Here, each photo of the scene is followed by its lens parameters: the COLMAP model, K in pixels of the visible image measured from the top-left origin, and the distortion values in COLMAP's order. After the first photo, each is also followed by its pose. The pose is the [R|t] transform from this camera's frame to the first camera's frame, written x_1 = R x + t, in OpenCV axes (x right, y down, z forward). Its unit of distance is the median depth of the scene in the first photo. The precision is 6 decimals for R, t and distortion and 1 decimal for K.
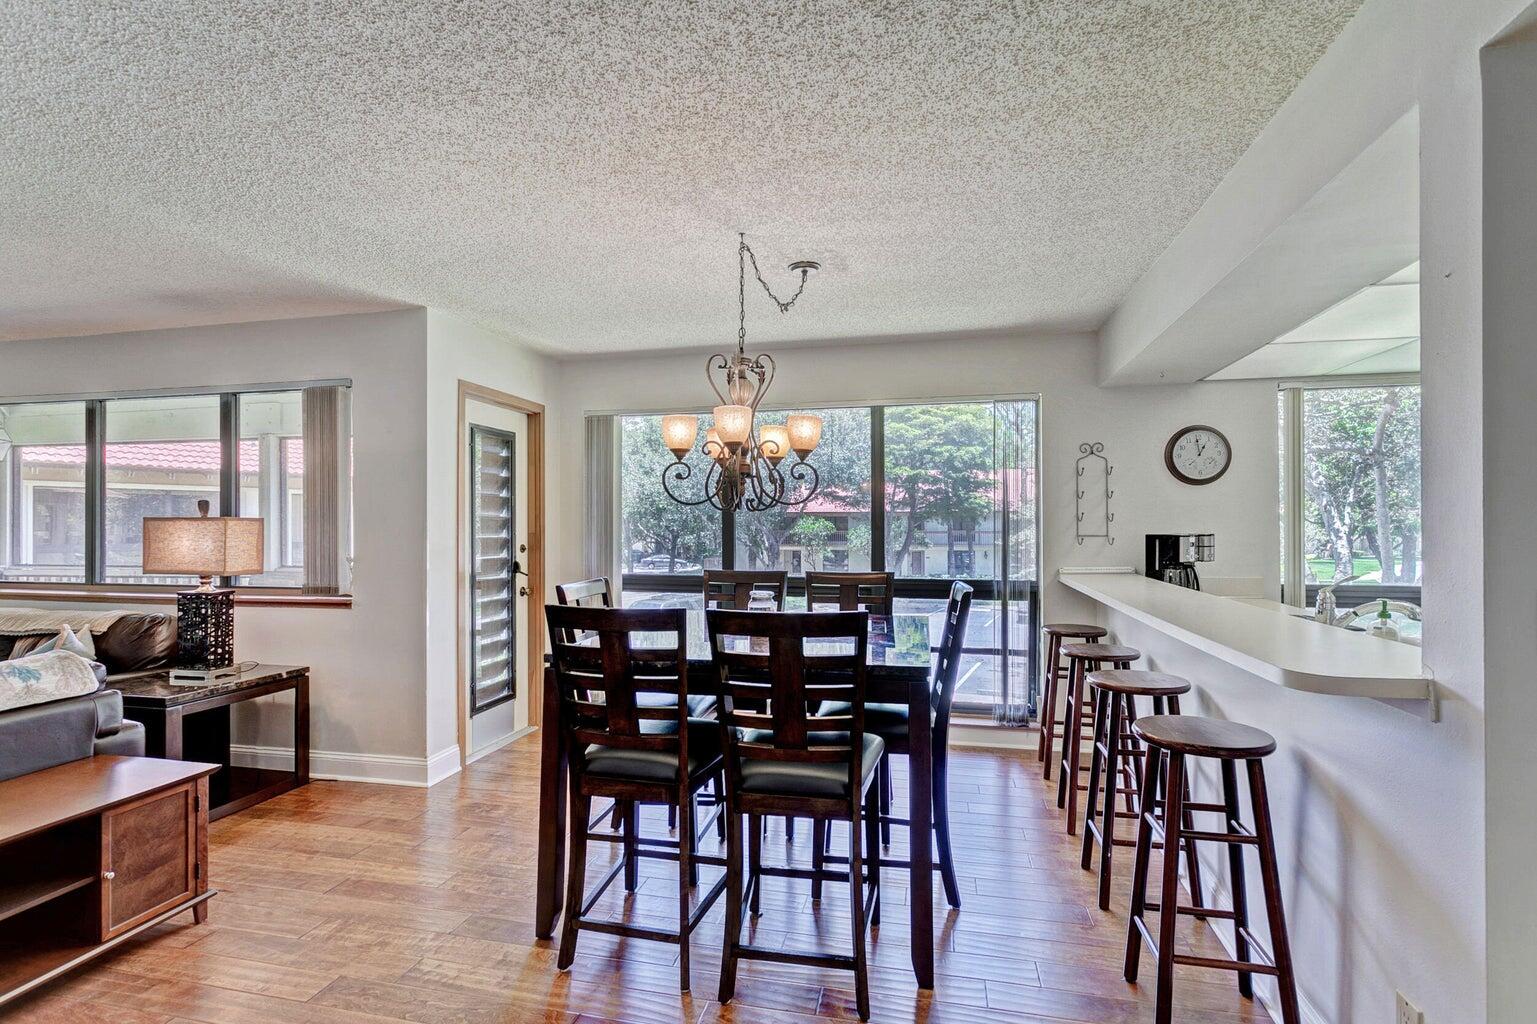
lens RADIAL K [[735.4, 0, 771.7], [0, 735.4, 518.1], [0, 0, 1]] dist [0.002384, -0.000190]
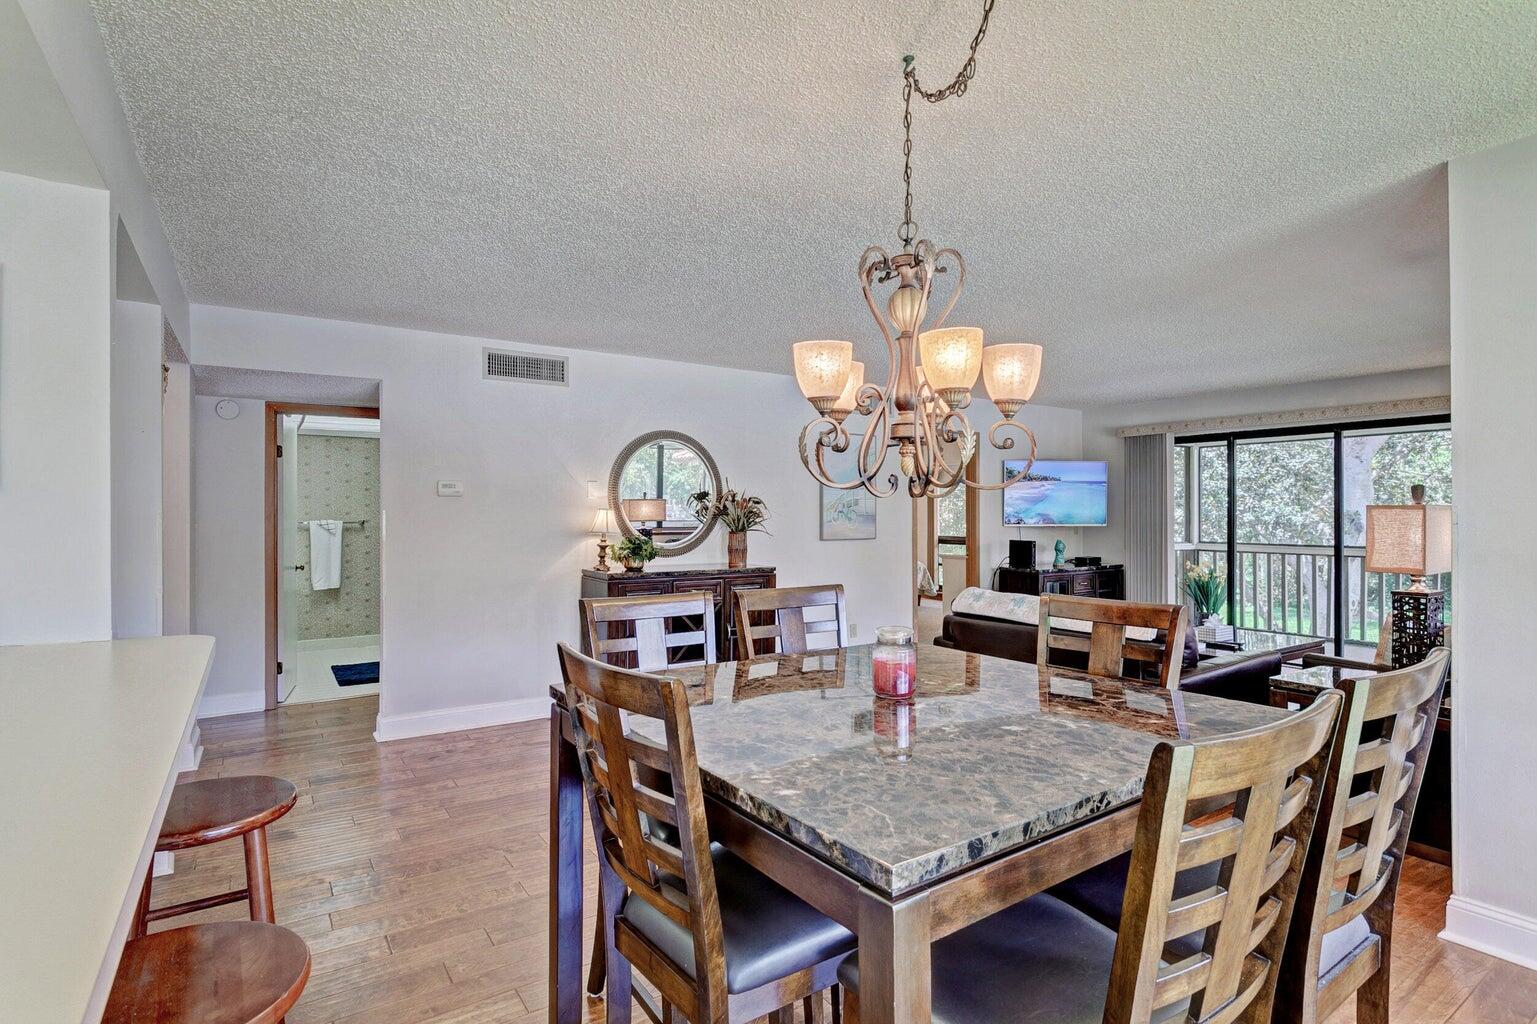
lens RADIAL K [[771.2, 0, 768.5], [0, 771.2, 512.0], [0, 0, 1]] dist [-0.000989, 0.001151]
pose [[-0.681244, 0.001578, -0.732055, 0.403778], [0.010383, 0.999918, -0.007507, 0.004677], [0.731983, -0.012715, -0.681204, 1.047606]]
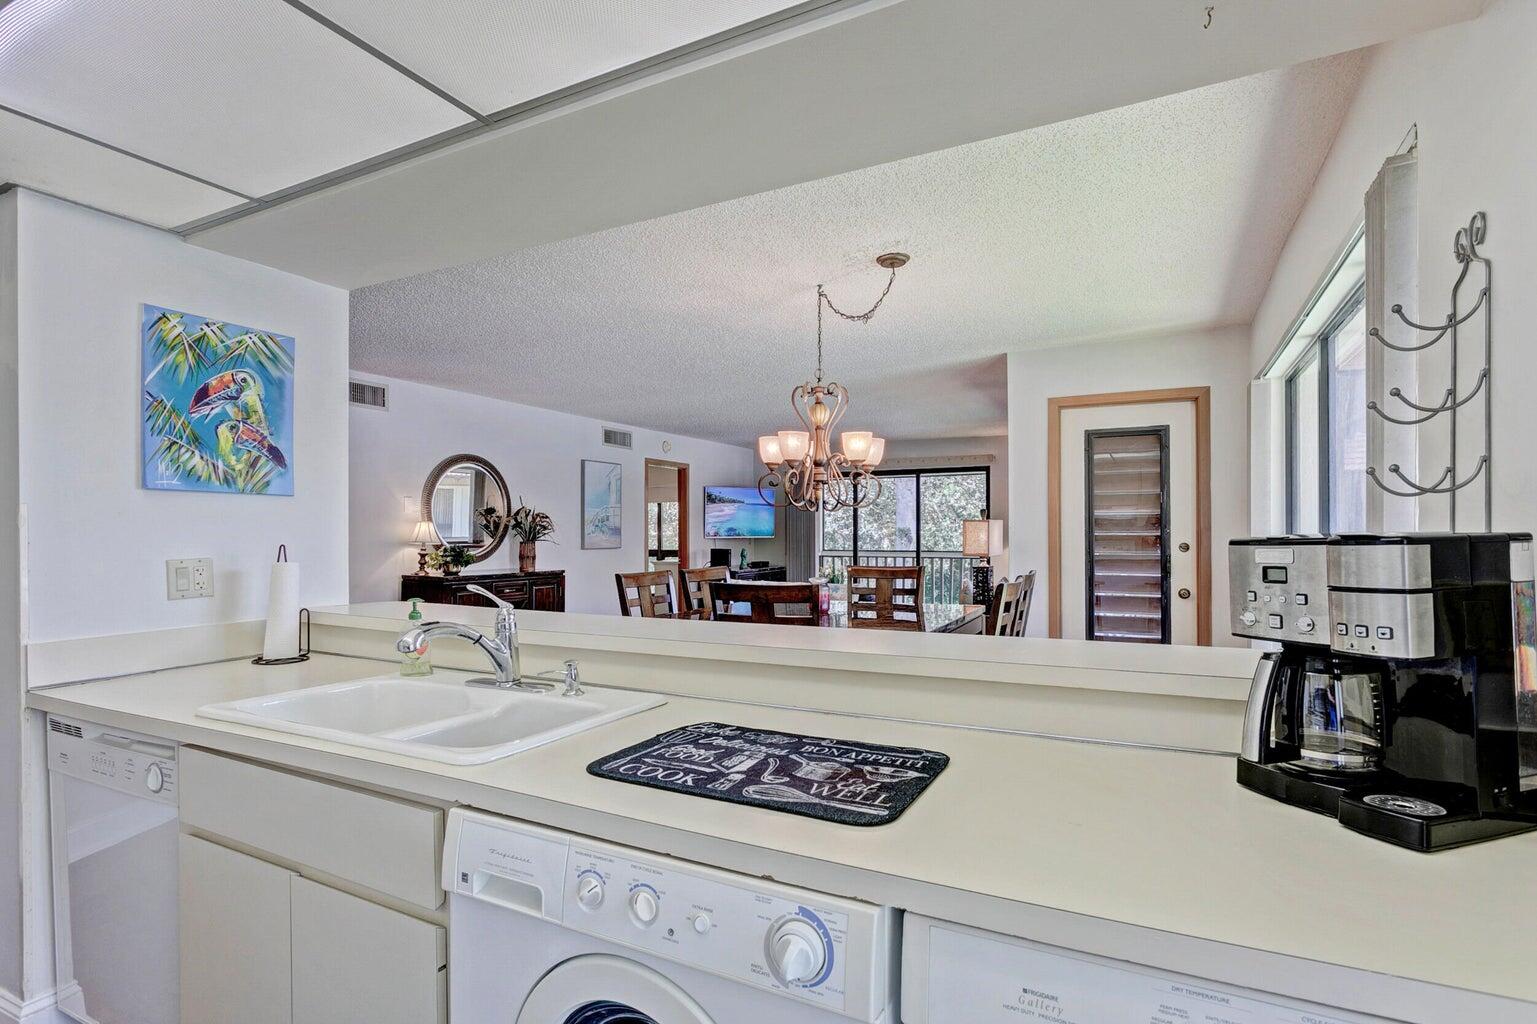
lens RADIAL K [[756.2, 0, 760.2], [0, 756.2, 529.7], [0, 0, 1]] dist [0.001692, 0.000745]
pose [[-0.253994, -0.000577, -0.967206, 0.927555], [0.013852, 0.999895, -0.004235, 0.018866], [0.967107, -0.014474, -0.253959, 0.940066]]
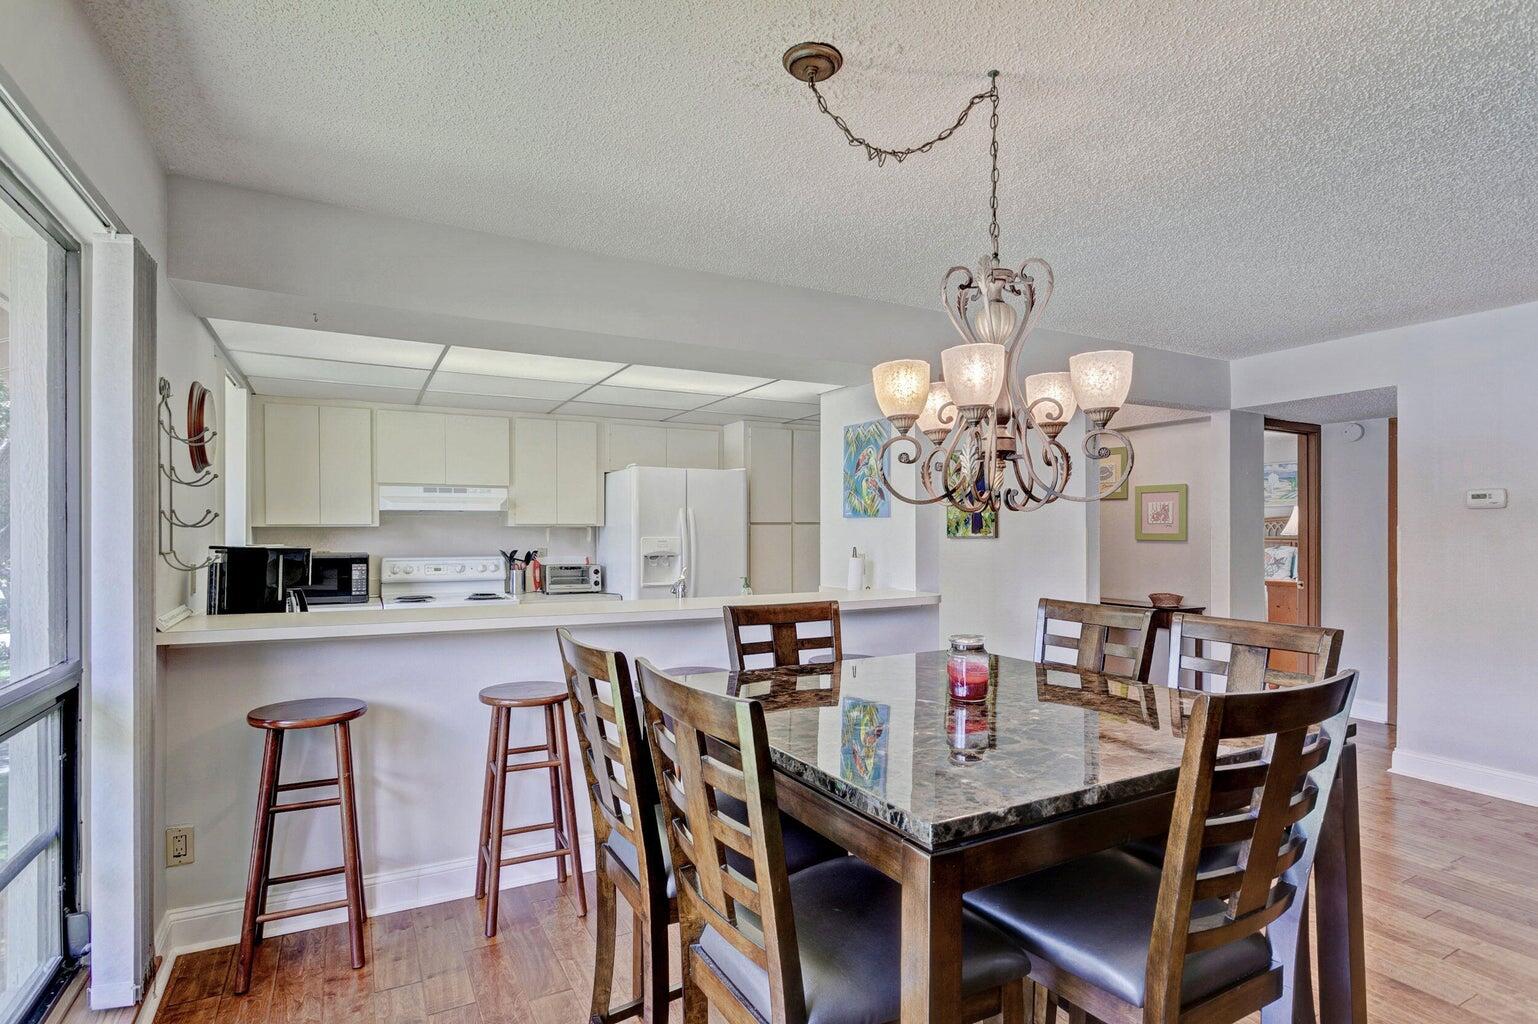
lens RADIAL K [[771.7, 0, 769.0], [0, 771.7, 512.0], [0, 0, 1]] dist [-0.000989, 0.001151]
pose [[-0.658986, 0.019517, 0.751902, -0.310867], [-0.006876, 0.999465, -0.031970, 0.009892], [-0.752124, -0.026238, -0.658500, 1.212883]]
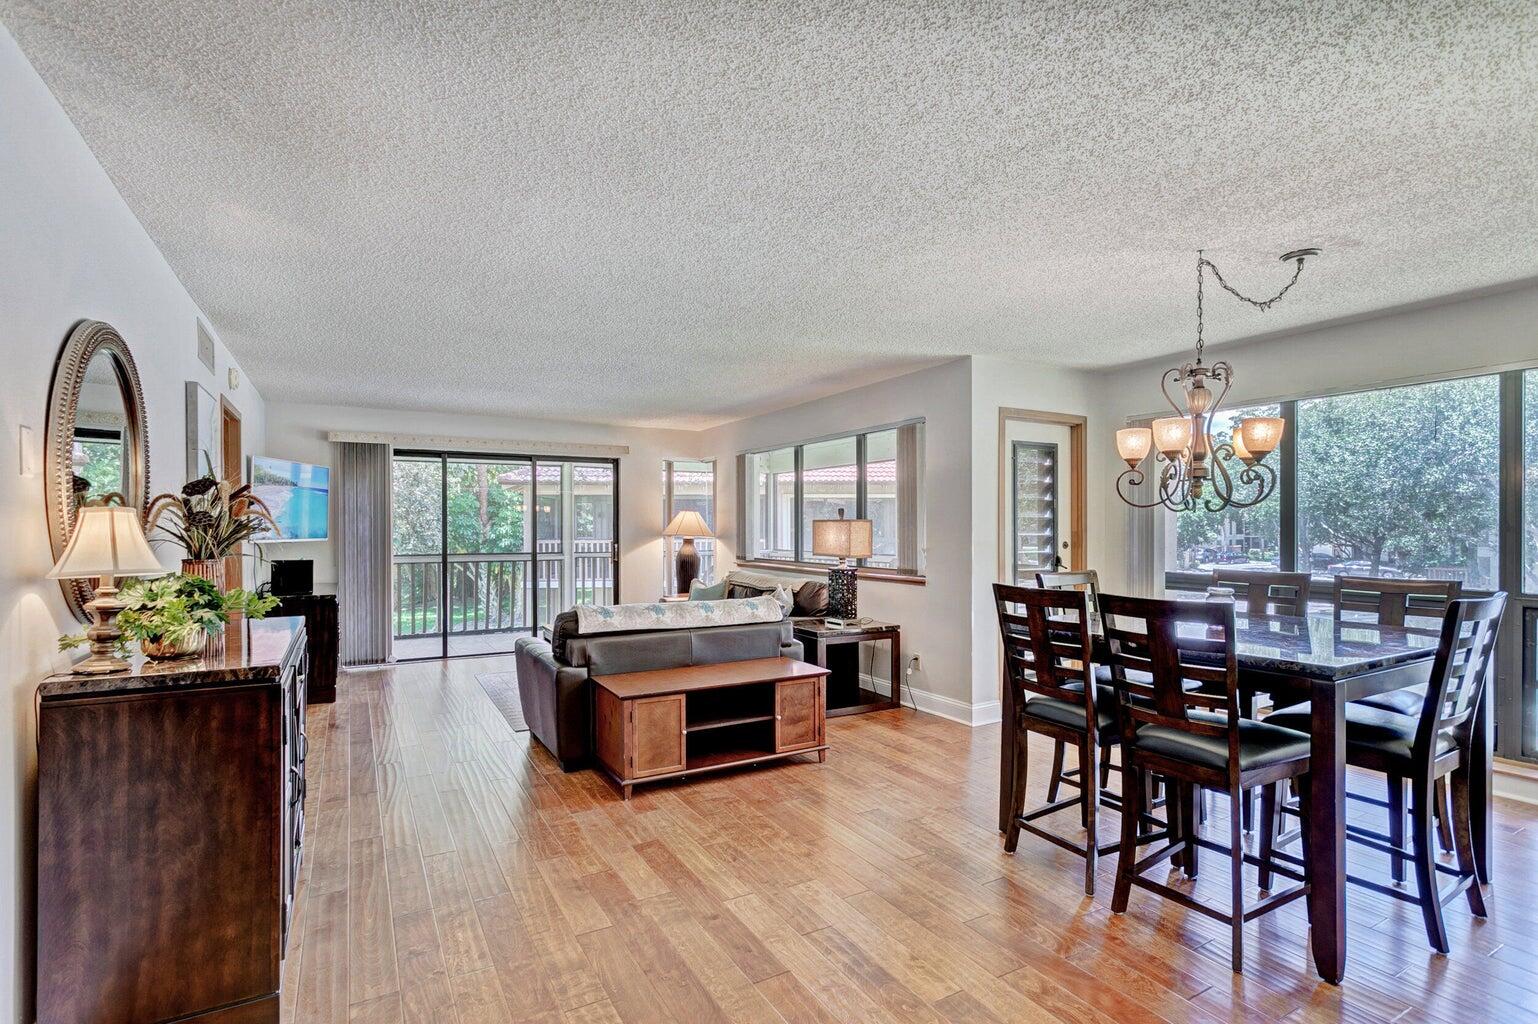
lens RADIAL K [[741.5, 0, 755.6], [0, 741.5, 522.6], [0, 0, 1]] dist [0.004338, 0.000953]
pose [[0.663300, -0.002217, -0.748351, 0.258813], [0.008620, 0.999952, 0.004678, -0.003772], [0.748304, -0.009554, 0.663287, -0.150796]]
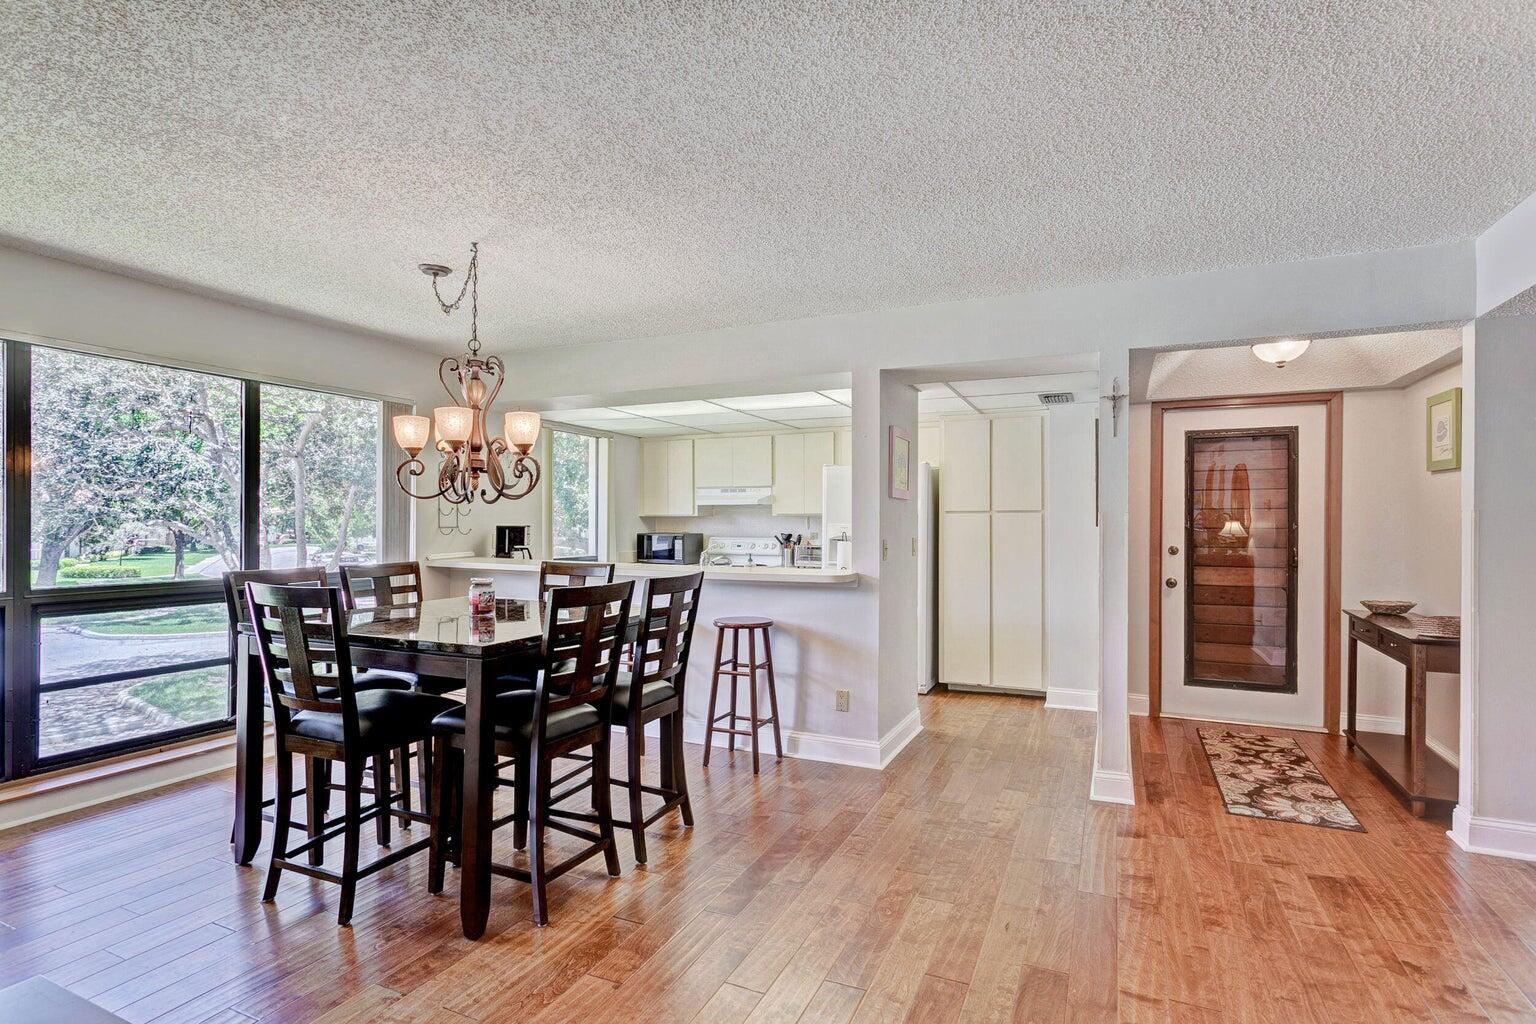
lens RADIAL K [[770.7, 0, 768.0], [0, 770.7, 512.0], [0, 0, 1]] dist [-0.000989, 0.001151]
pose [[0.202822, 0.013898, 0.979117, -0.801388], [-0.013318, 0.999846, -0.011434, 0.007328], [-0.979125, -0.010721, 0.202976, 0.273198]]
